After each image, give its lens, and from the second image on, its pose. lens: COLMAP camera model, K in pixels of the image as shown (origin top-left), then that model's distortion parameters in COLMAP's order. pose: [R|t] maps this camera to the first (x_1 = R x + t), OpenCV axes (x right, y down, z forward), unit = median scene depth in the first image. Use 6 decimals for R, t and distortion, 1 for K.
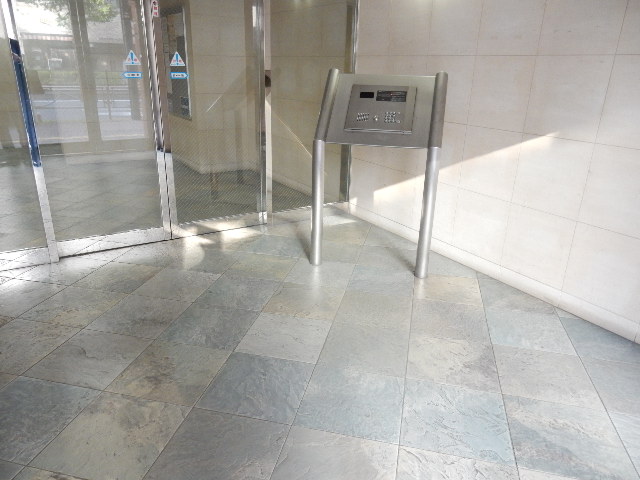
lens RADIAL K [[474.0, 0, 320.0], [0, 474.0, 240.0], [0, 0, 1]] dist [0.001792, -0.003250]
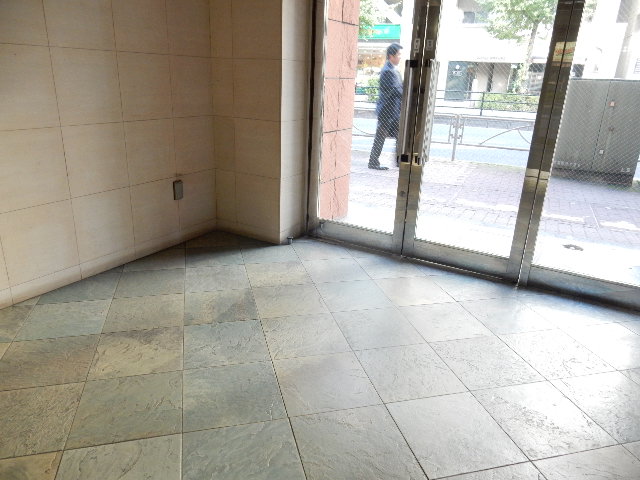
lens RADIAL K [[474.0, 0, 320.0], [0, 474.0, 240.0], [0, 0, 1]] dist [0.001792, -0.003250]
pose [[-0.468577, -0.332852, 0.818319, -0.681826], [0.254280, 0.836287, 0.485763, -0.354195], [-0.846036, 0.435699, -0.307227, 0.918179]]
